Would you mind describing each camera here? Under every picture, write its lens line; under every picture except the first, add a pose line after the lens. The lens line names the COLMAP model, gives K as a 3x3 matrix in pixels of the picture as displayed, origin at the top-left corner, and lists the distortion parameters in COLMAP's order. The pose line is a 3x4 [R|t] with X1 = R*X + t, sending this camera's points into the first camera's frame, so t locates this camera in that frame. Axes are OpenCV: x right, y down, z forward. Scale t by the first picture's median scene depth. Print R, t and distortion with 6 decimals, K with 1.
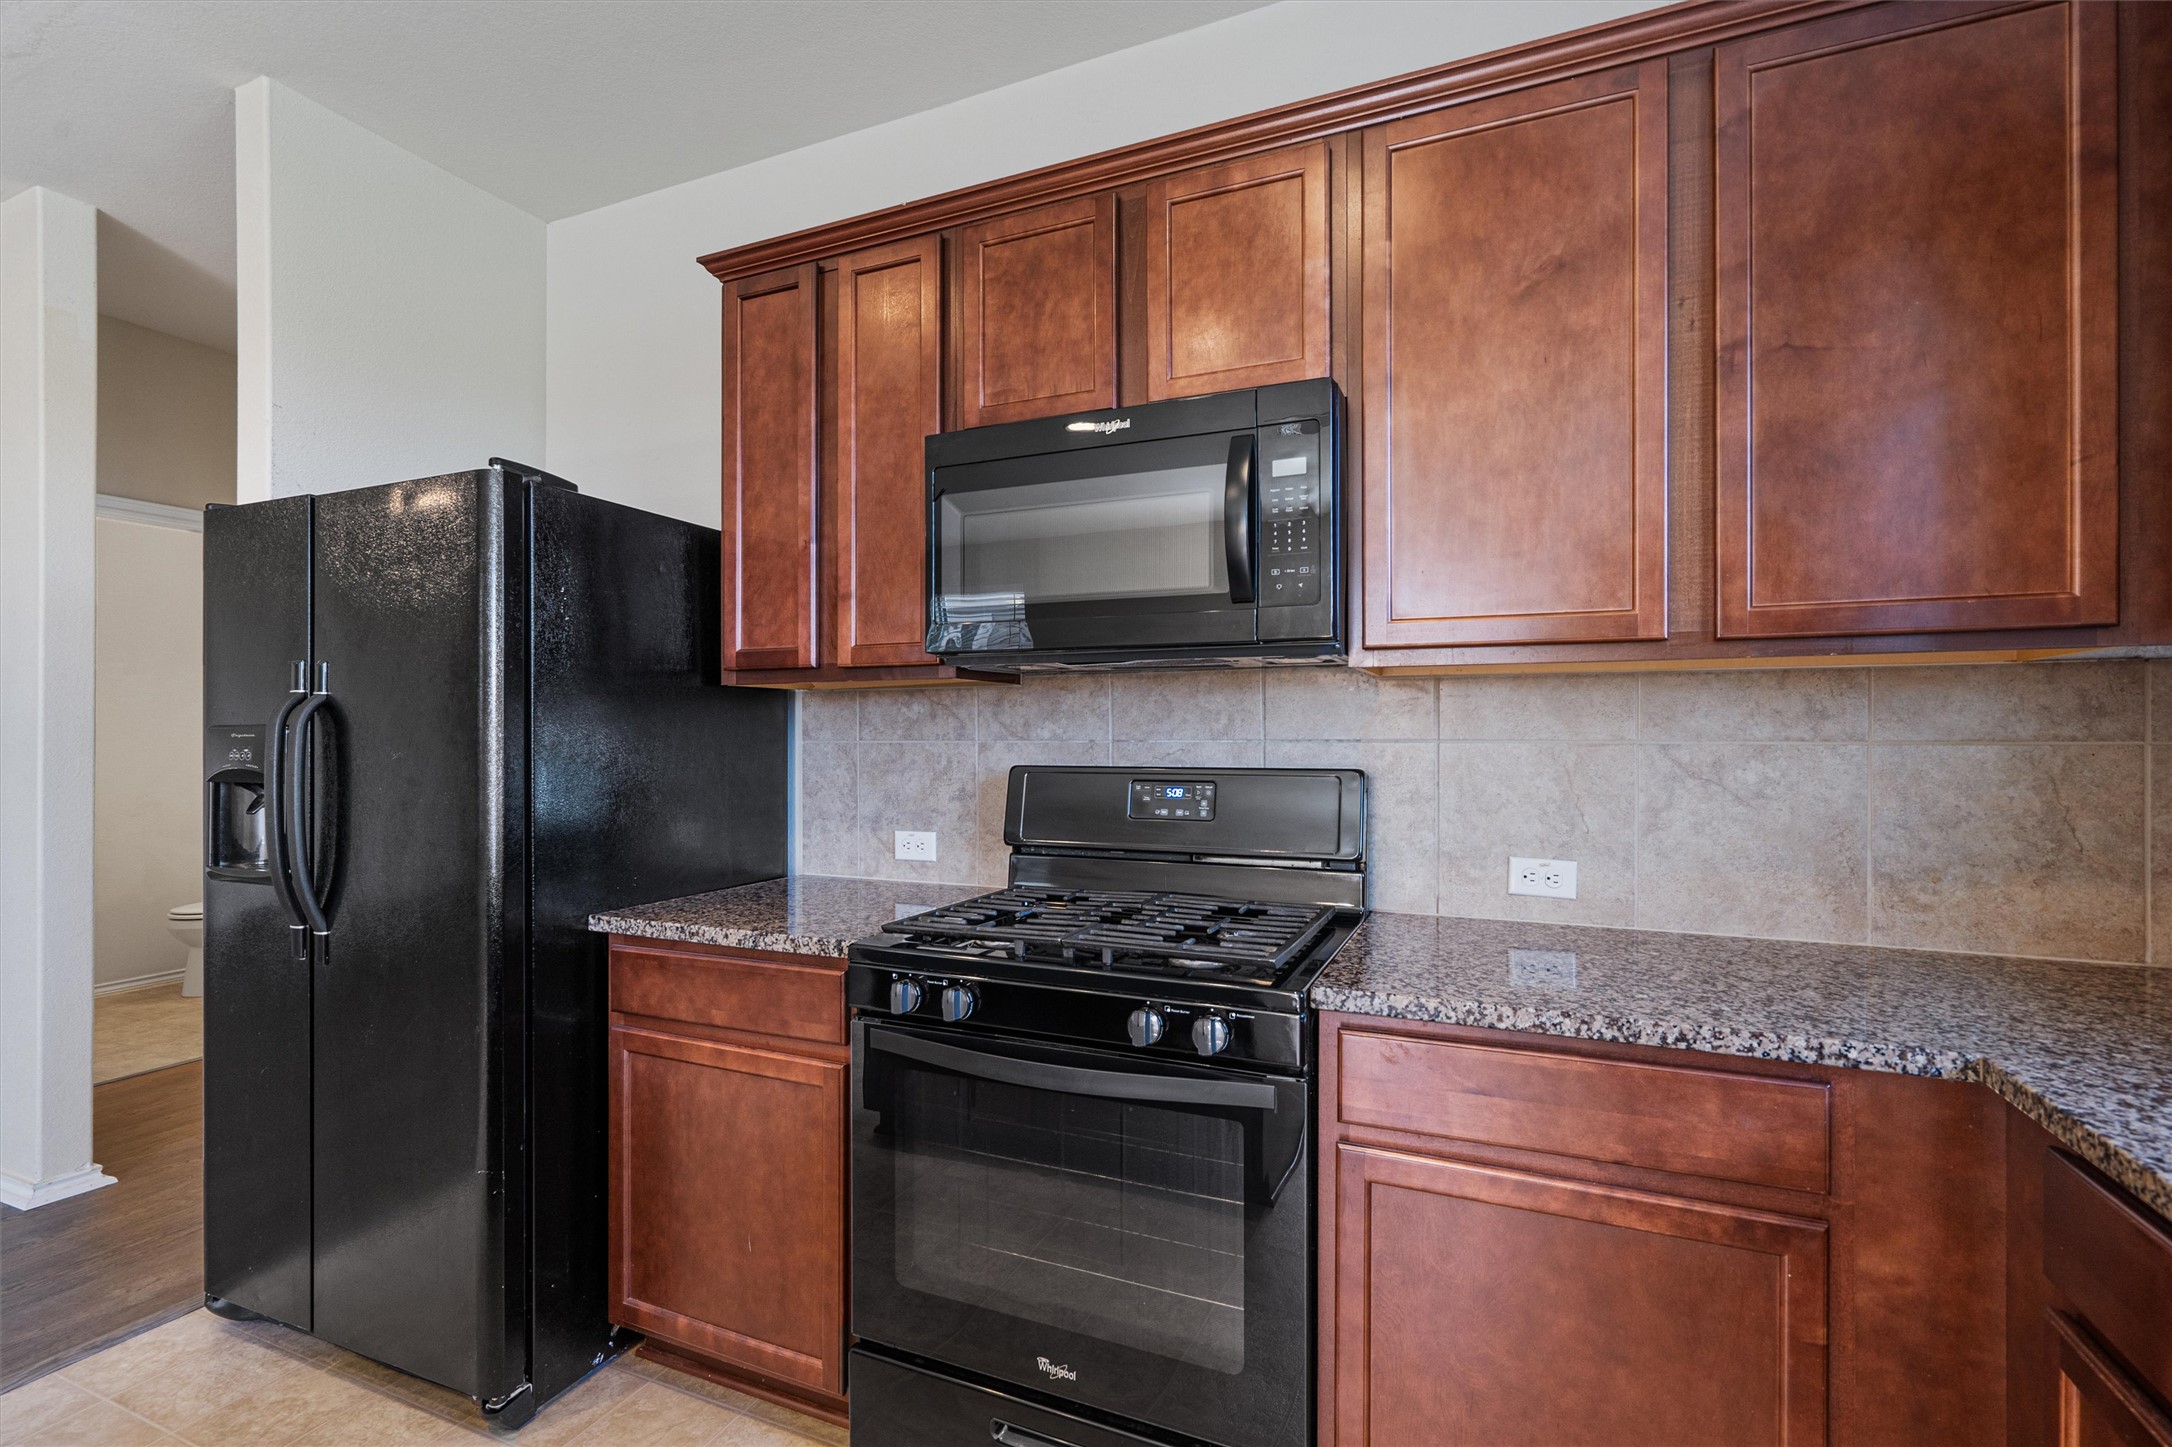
lens RADIAL K [[989.9, 0, 1078.7], [0, 989.9, 735.4], [0, 0, 1]] dist [-0.005330, 0.003050]
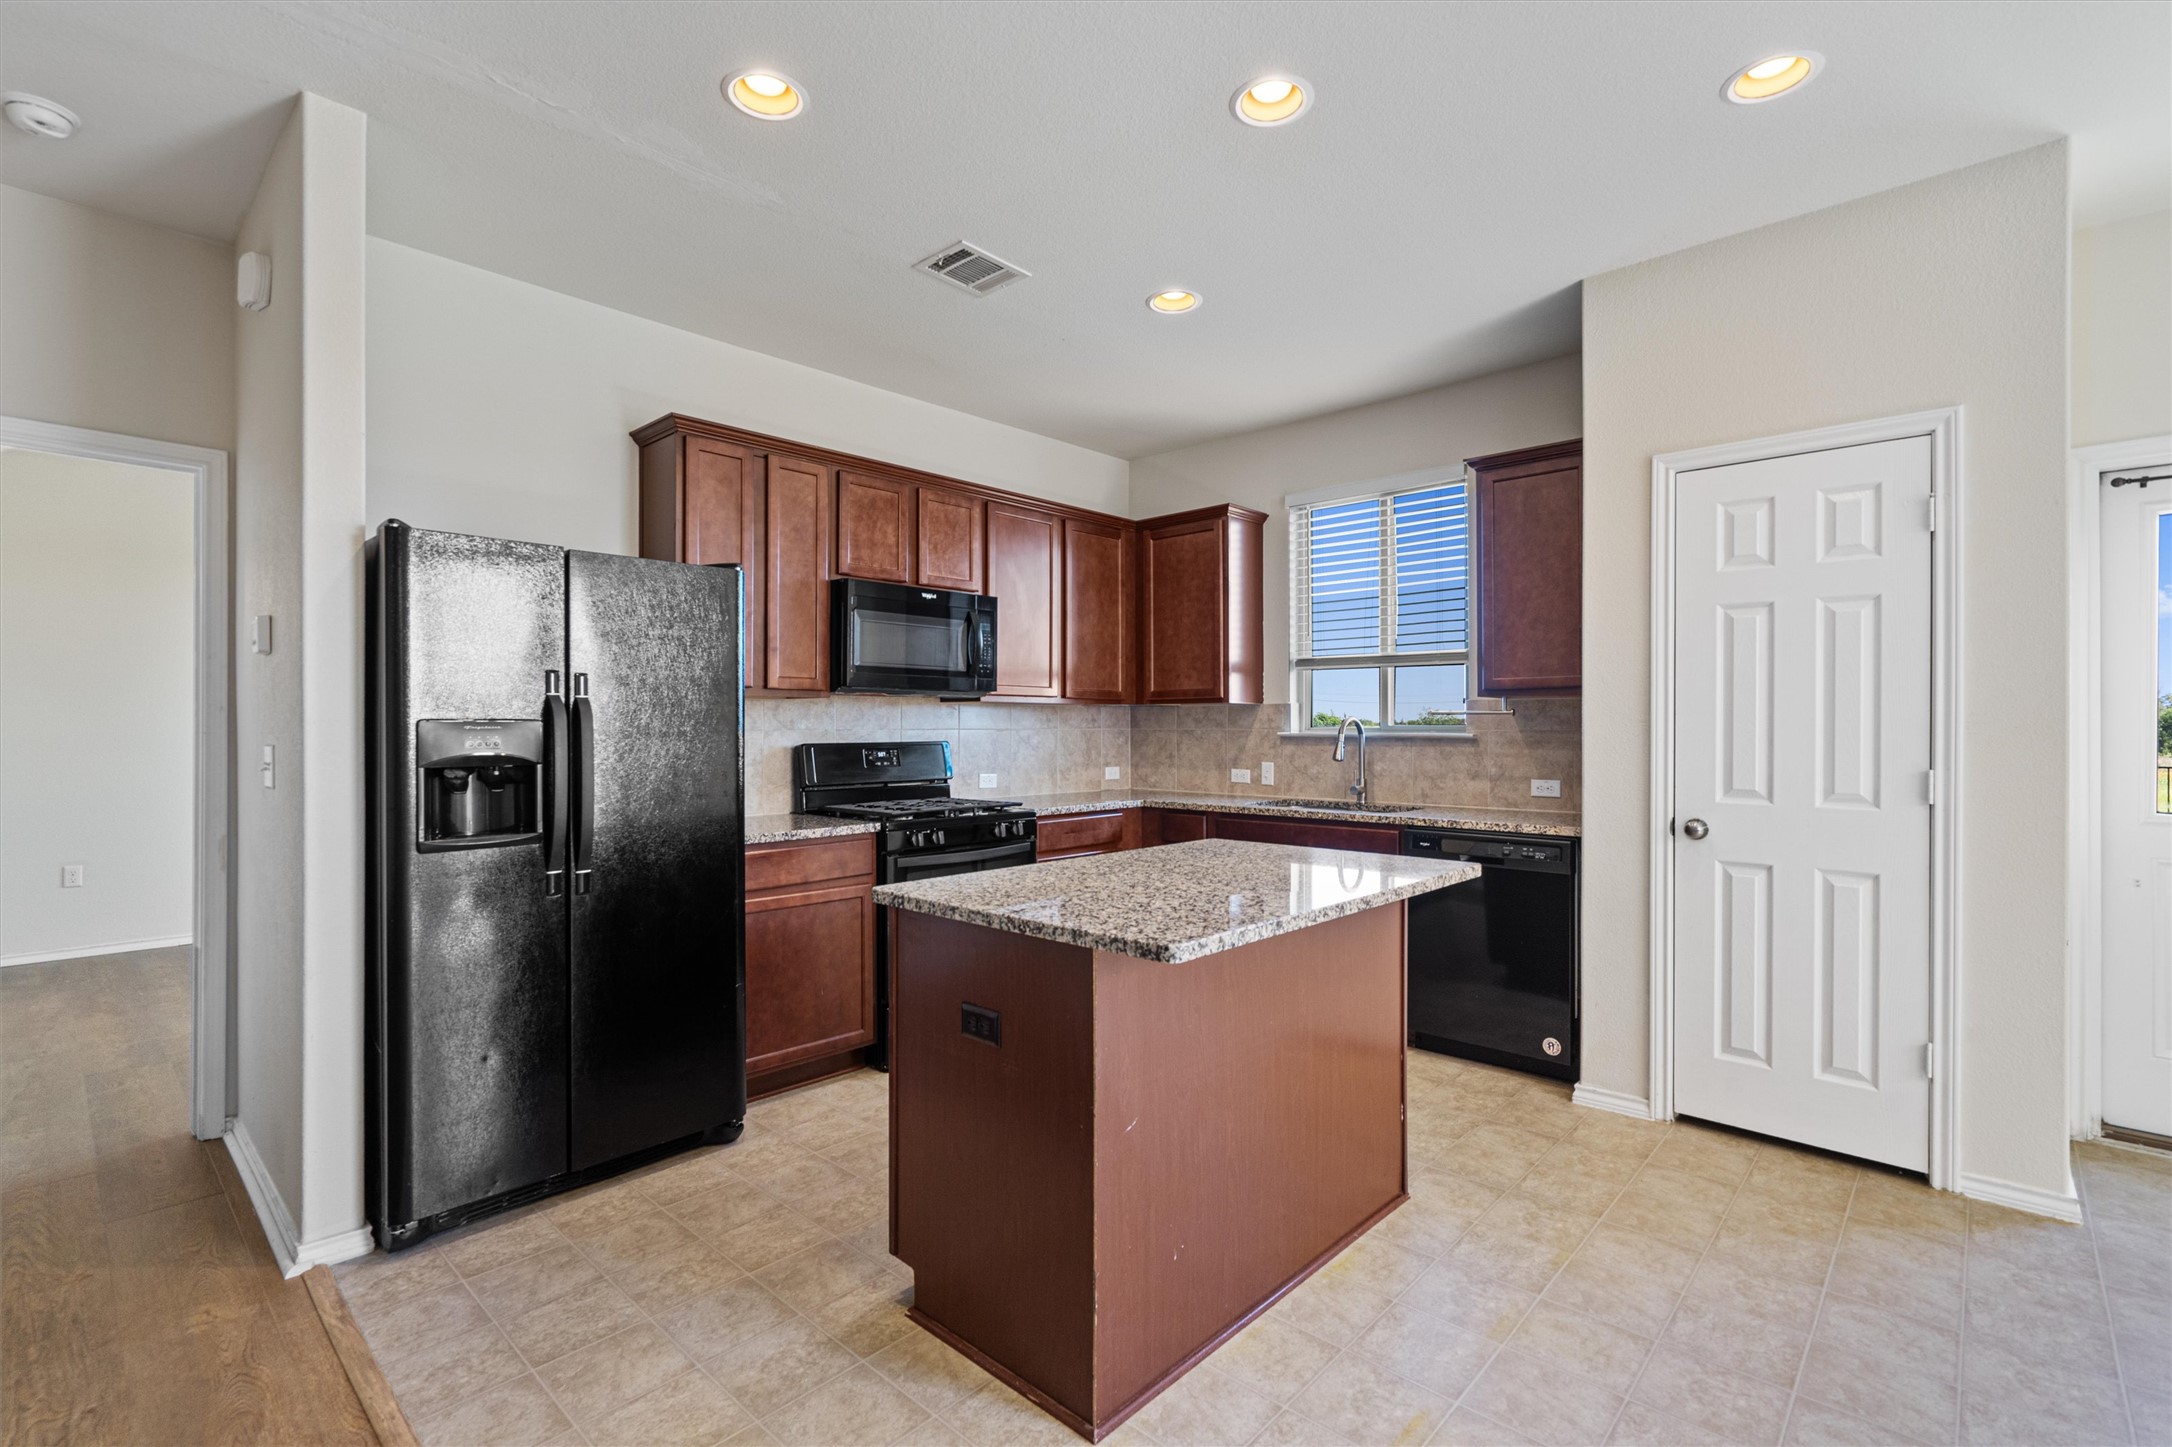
lens RADIAL K [[989.9, 0, 1093.6], [0, 989.9, 729.7], [0, 0, 1]] dist [-0.005330, 0.003050]
pose [[0.316224, -0.002584, 0.948681, -2.210605], [-0.000181, 0.999996, 0.002784, -0.000889], [-0.948685, -0.001052, 0.316222, -0.123016]]
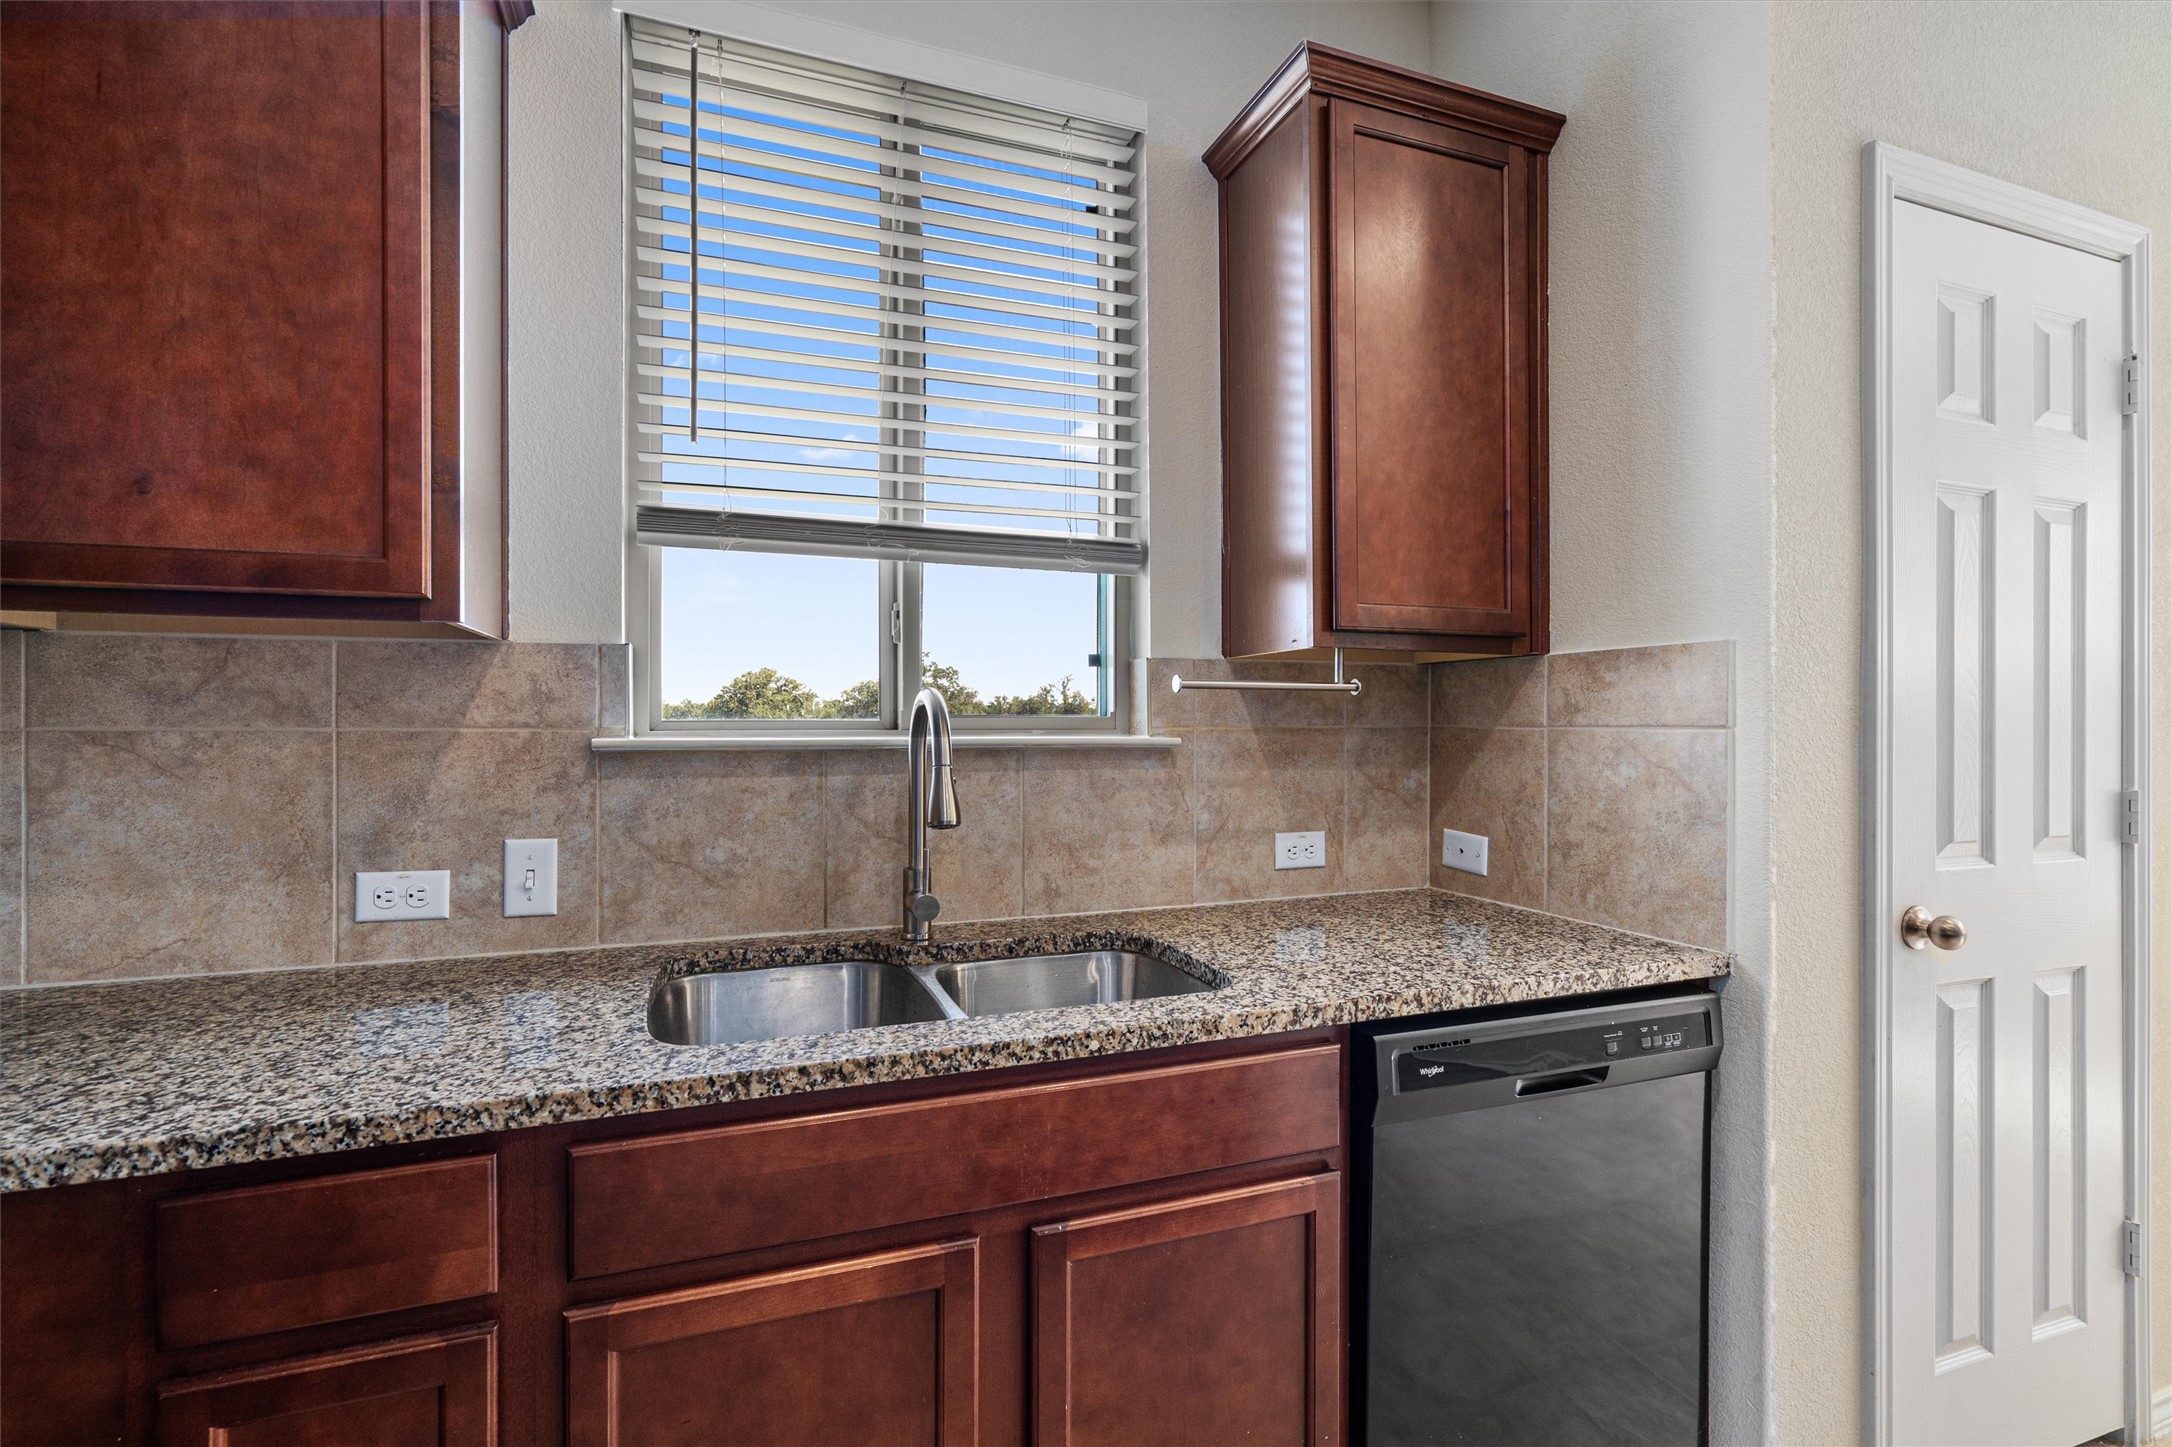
lens RADIAL K [[989.9, 0, 1082.8], [0, 989.9, 713.5], [0, 0, 1]] dist [-0.005330, 0.003050]
pose [[-0.697125, 0.001808, 0.716947, -0.117296], [-0.002755, 0.999983, -0.005201, -0.002671], [-0.716944, -0.005601, -0.697108, 0.609495]]
